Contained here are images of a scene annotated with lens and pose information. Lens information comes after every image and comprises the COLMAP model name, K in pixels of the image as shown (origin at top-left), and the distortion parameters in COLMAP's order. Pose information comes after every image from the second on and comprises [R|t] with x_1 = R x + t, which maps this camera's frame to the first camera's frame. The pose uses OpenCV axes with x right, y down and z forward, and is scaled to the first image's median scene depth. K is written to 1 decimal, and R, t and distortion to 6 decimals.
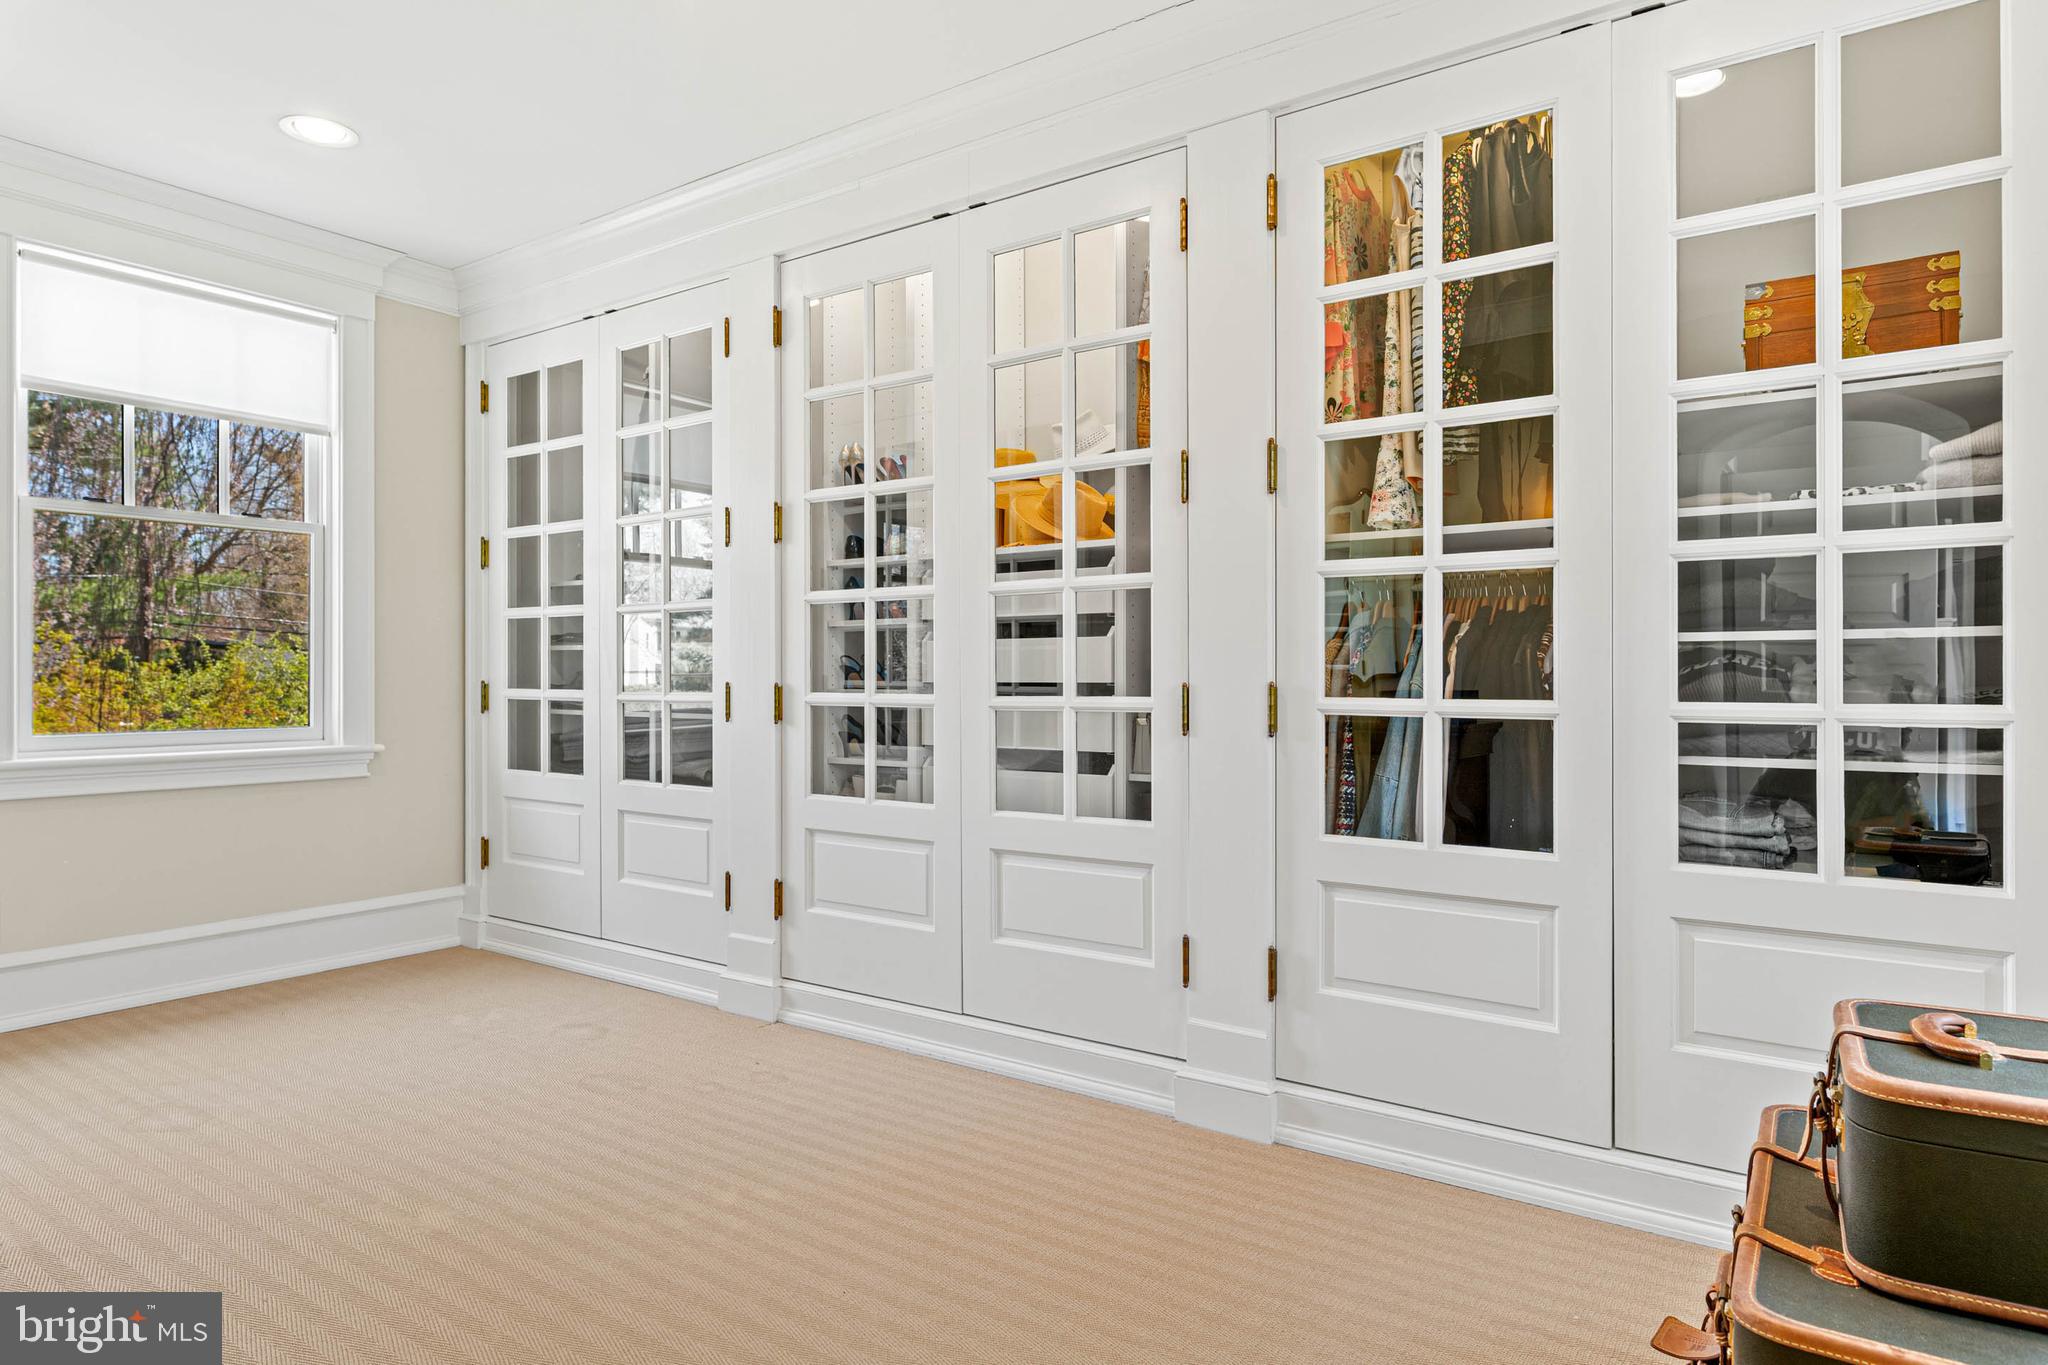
lens RADIAL K [[1184.1, 0, 1007.0], [0, 1184.1, 685.3], [0, 0, 1]] dist [-0.000609, 0.001215]
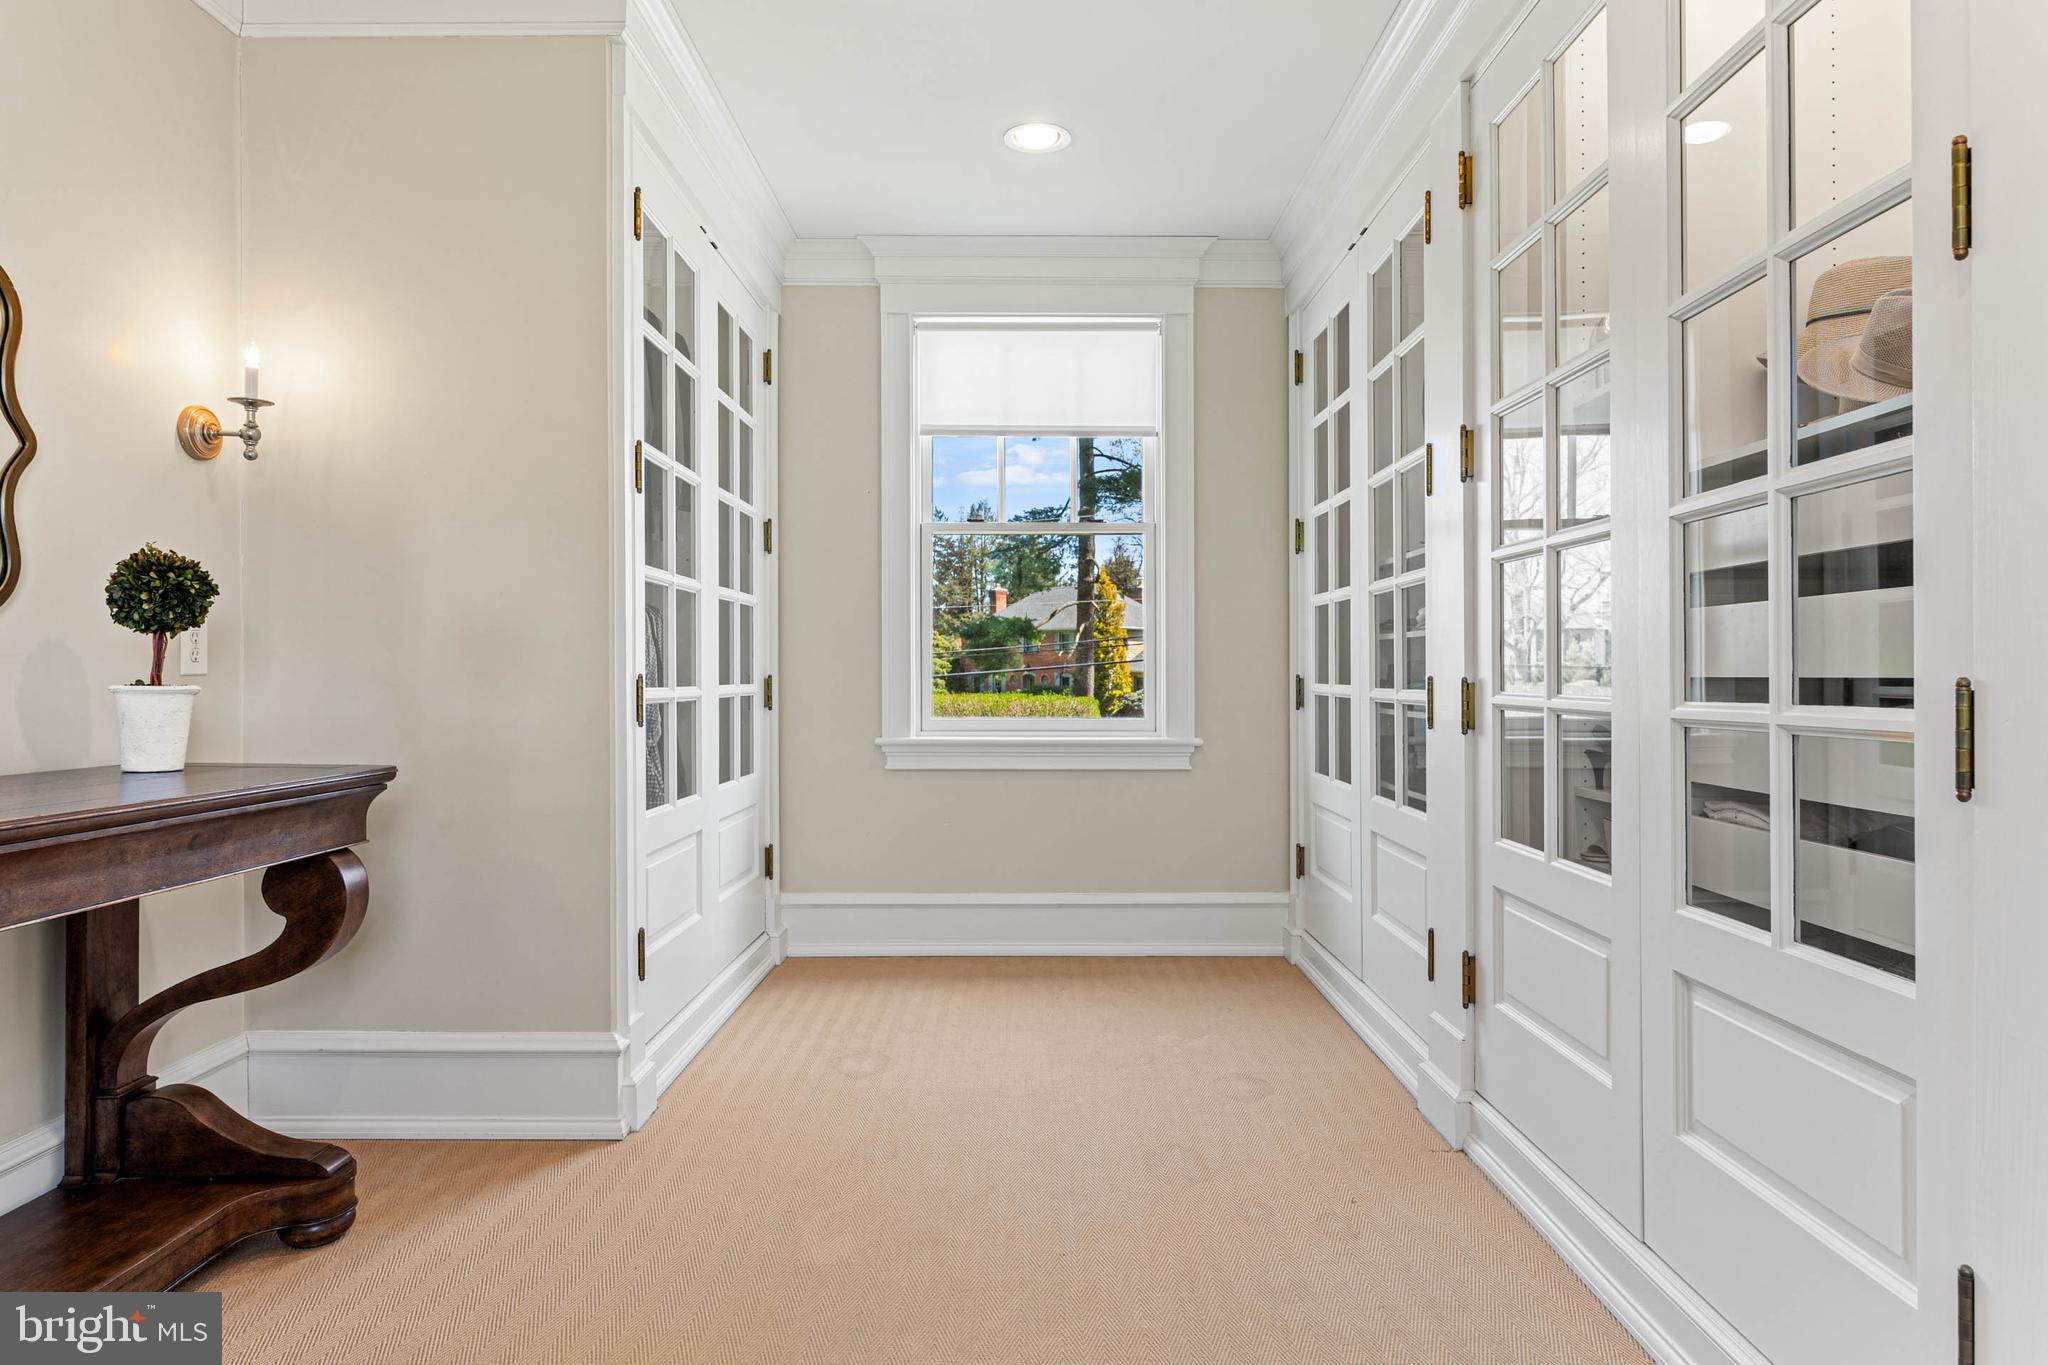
lens RADIAL K [[1184.1, 0, 1033.6], [0, 1184.1, 671.6], [0, 0, 1]] dist [-0.000609, 0.001215]
pose [[0.588524, -0.000377, -0.808480, 0.227396], [-0.006407, 0.999966, -0.005131, 0.000045], [0.808454, 0.008200, 0.588502, 0.361269]]
